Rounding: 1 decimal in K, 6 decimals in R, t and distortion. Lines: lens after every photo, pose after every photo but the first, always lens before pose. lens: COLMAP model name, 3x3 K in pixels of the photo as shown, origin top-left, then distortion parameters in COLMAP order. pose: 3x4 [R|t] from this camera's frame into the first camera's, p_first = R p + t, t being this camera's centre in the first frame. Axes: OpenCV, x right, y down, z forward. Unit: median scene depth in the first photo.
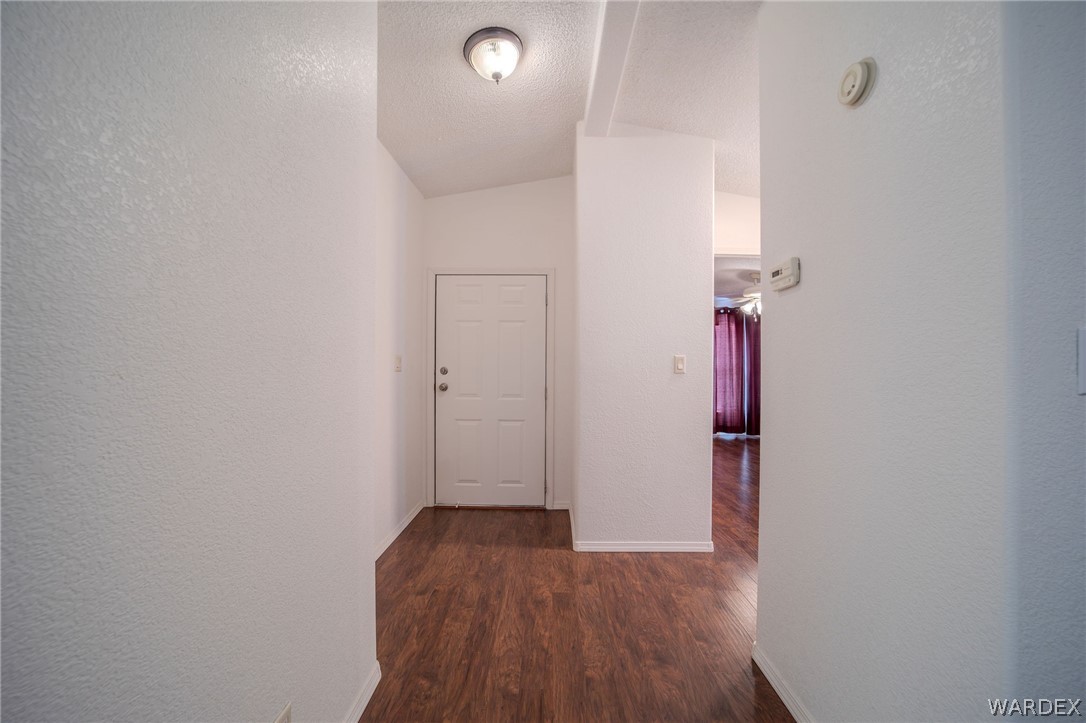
lens RADIAL K [[420.8, 0, 543.4], [0, 420.8, 366.9], [0, 0, 1]] dist [-0.036933, 0.008734]
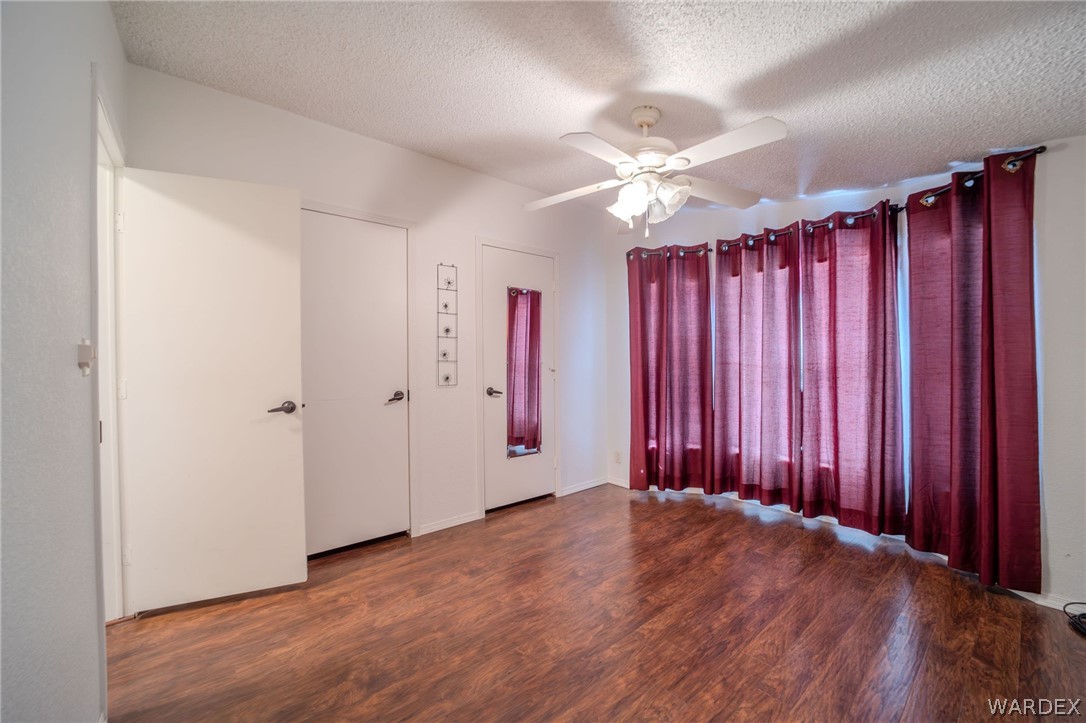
lens RADIAL K [[420.8, 0, 545.1], [0, 420.8, 363.0], [0, 0, 1]] dist [-0.036933, 0.008734]
pose [[0.647841, -0.012533, -0.761672, 0.558042], [0.009690, 0.999919, -0.008211, 0.003801], [0.761714, -0.002062, 0.647910, 0.523505]]
